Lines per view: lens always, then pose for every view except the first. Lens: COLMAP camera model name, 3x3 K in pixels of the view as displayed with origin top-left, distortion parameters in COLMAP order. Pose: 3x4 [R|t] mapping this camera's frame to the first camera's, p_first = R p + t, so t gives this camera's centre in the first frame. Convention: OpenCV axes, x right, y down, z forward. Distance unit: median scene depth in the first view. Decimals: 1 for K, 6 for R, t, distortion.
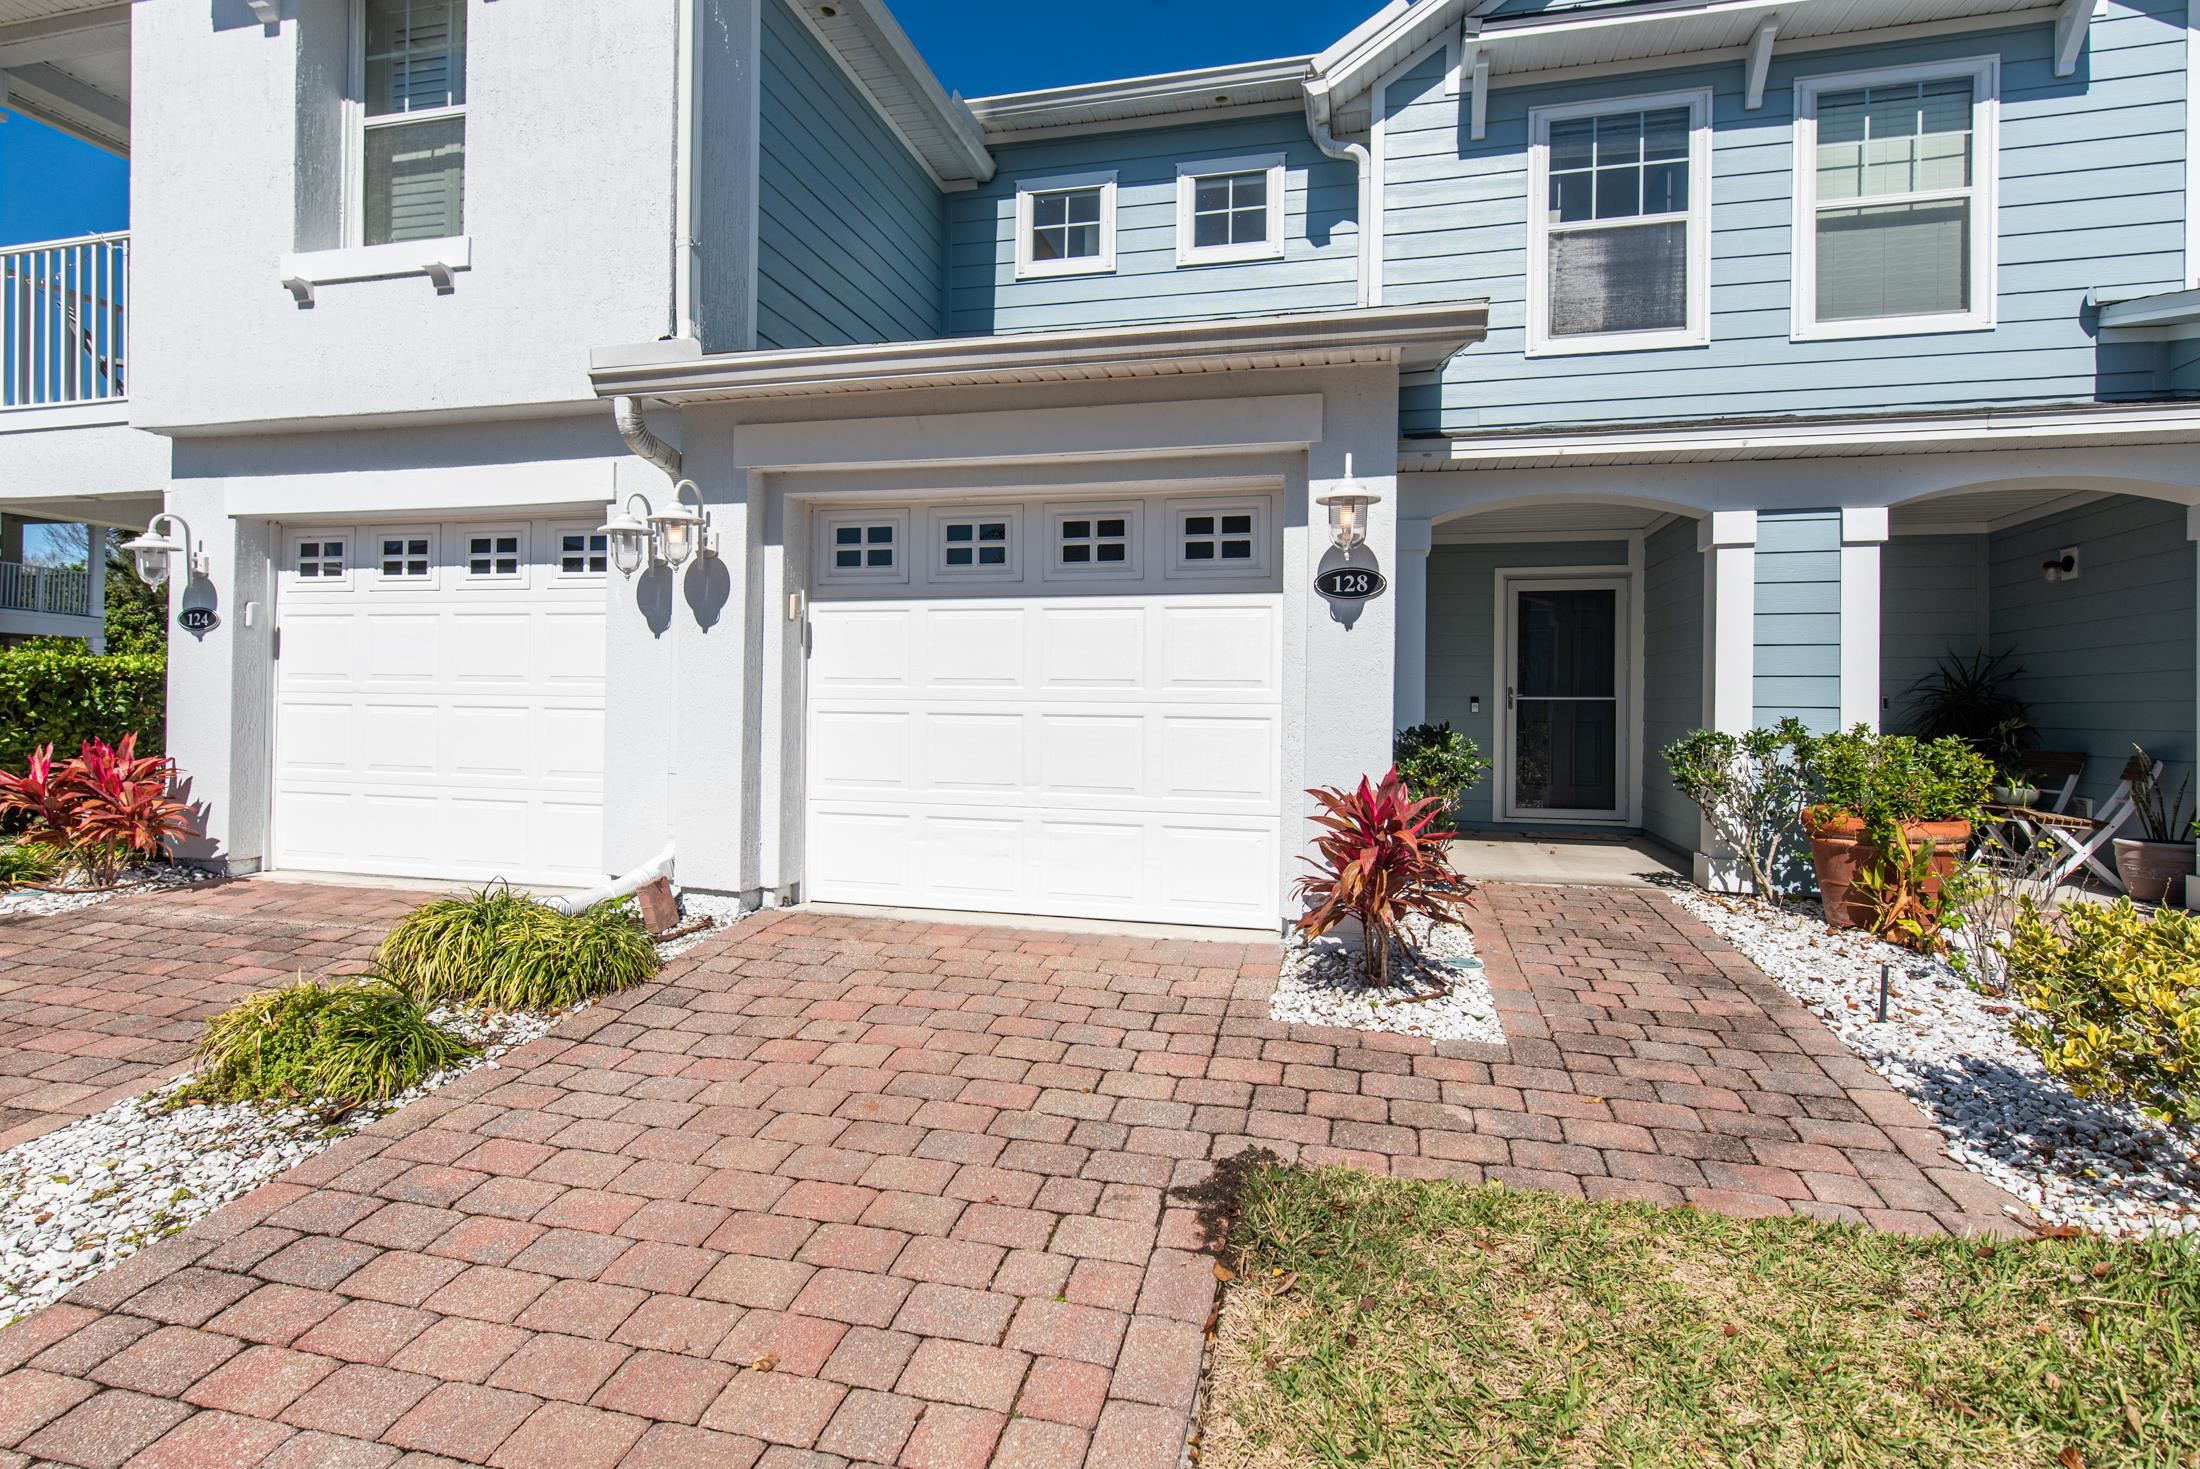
lens RADIAL K [[1086.0, 0, 1098.0], [0, 1086.0, 713.1], [0, 0, 1]] dist [-0.003160, 0.000057]
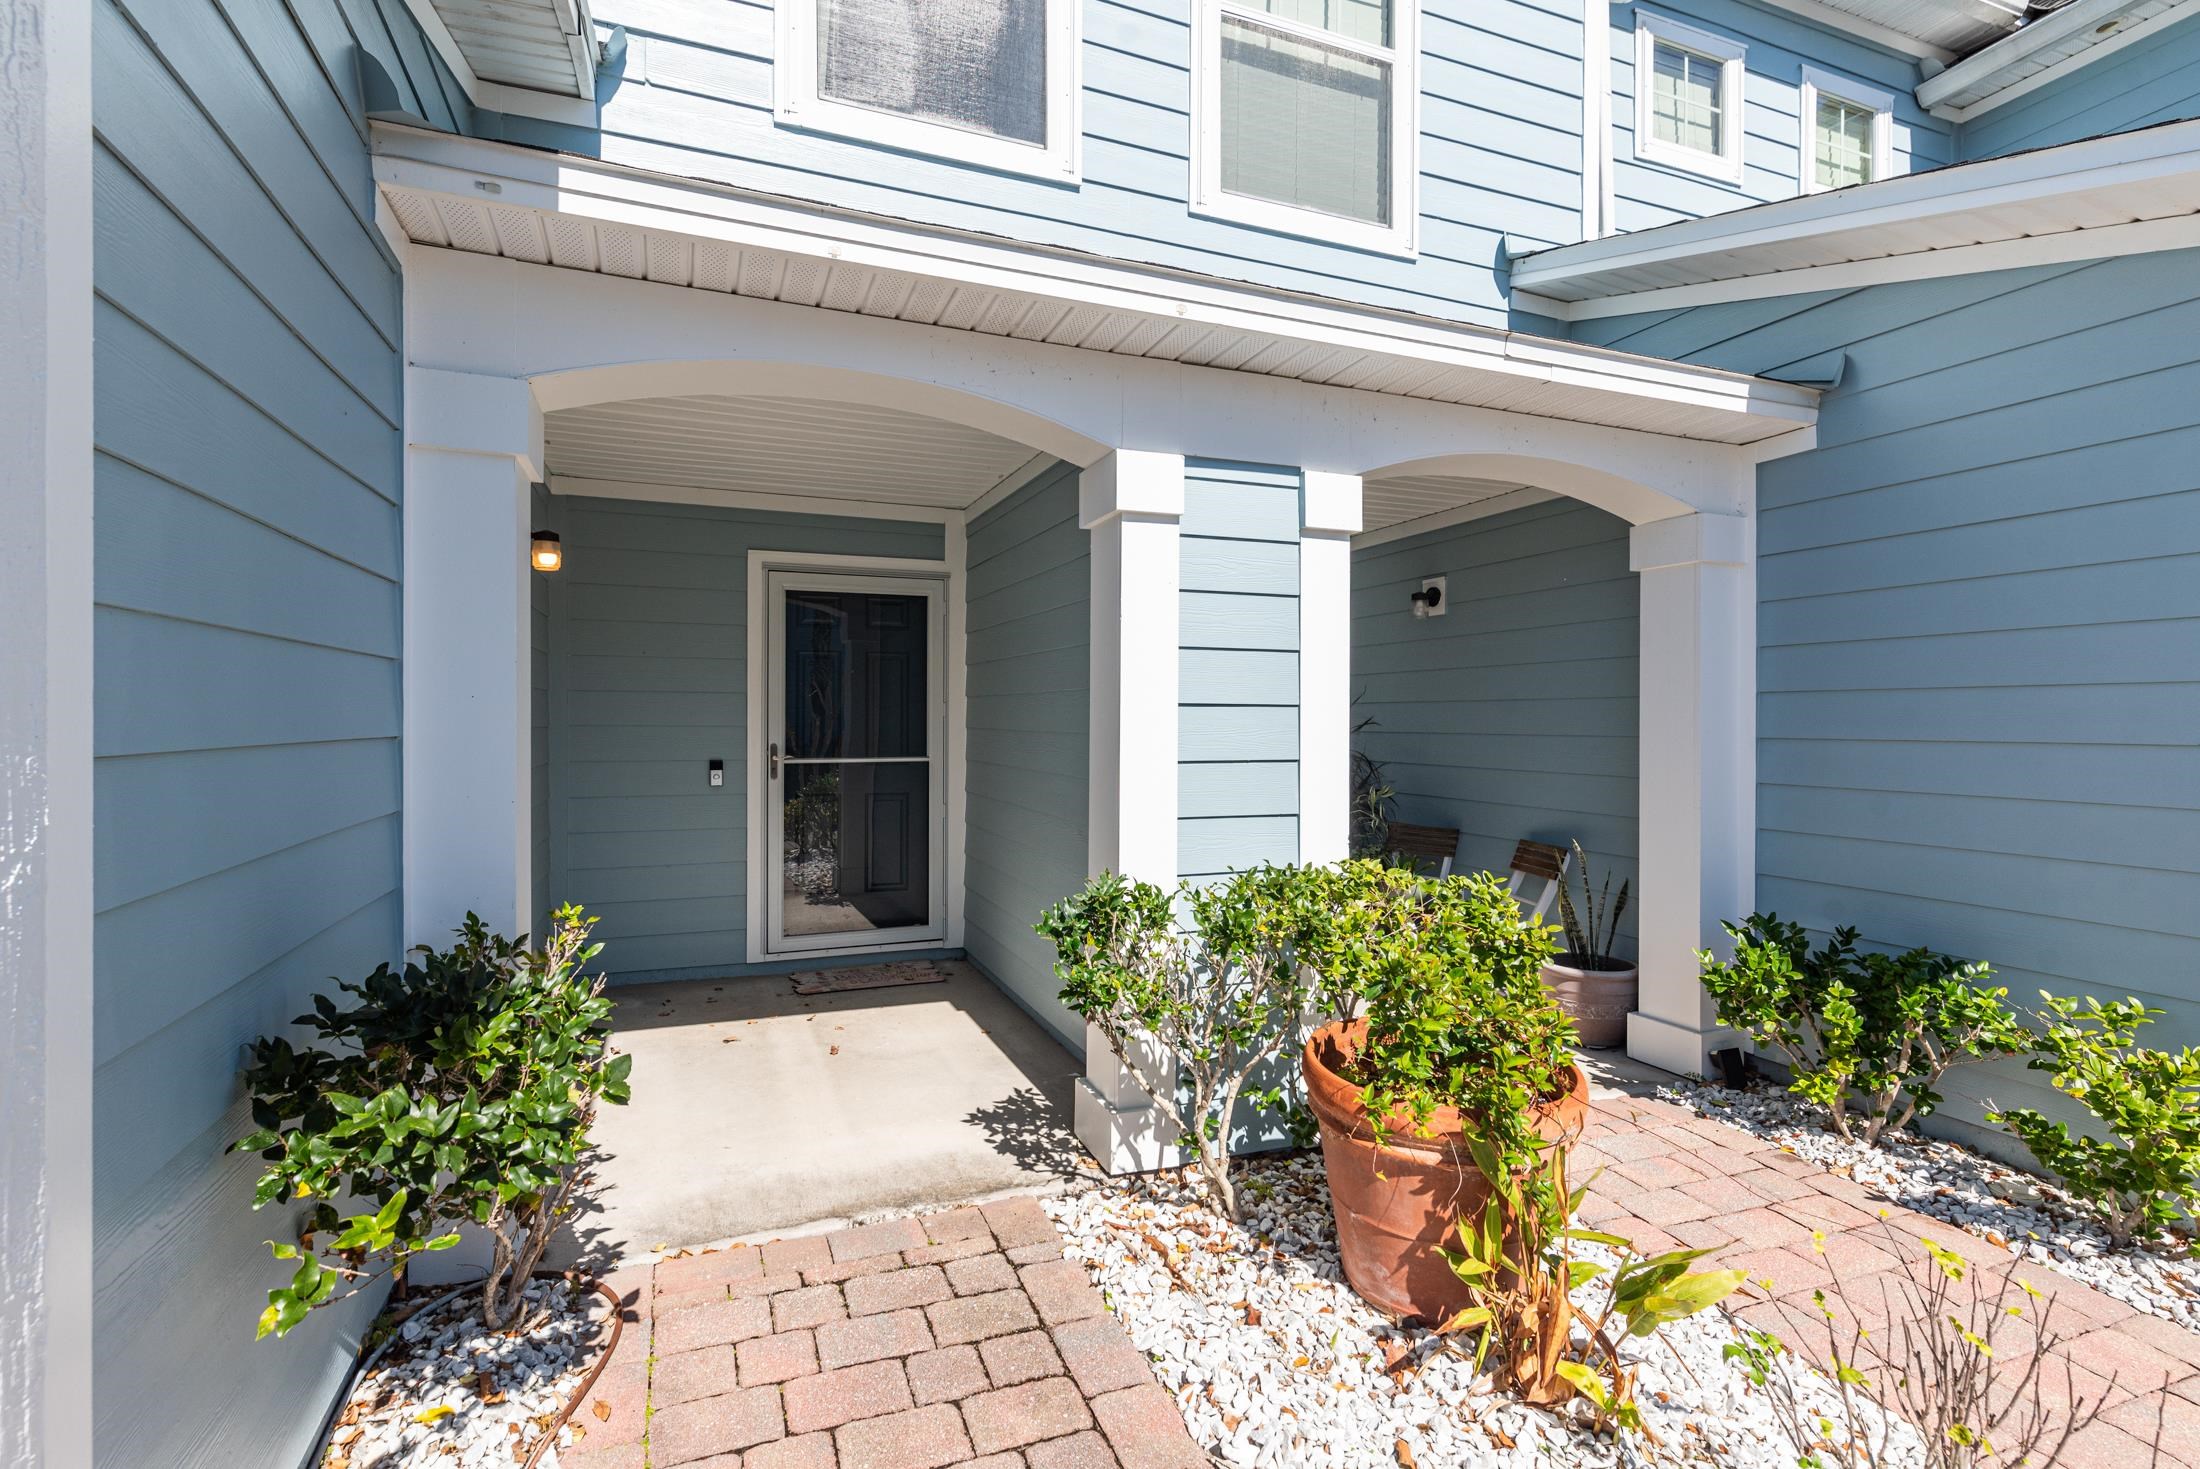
lens RADIAL K [[996.3, 0, 1083.4], [0, 996.3, 718.4], [0, 0, 1]] dist [0.001744, -0.000450]
pose [[0.813452, -0.007300, 0.581586, 0.267072], [0.003823, 0.999967, 0.007205, -0.057820], [-0.581620, -0.003638, 0.813453, 0.600883]]
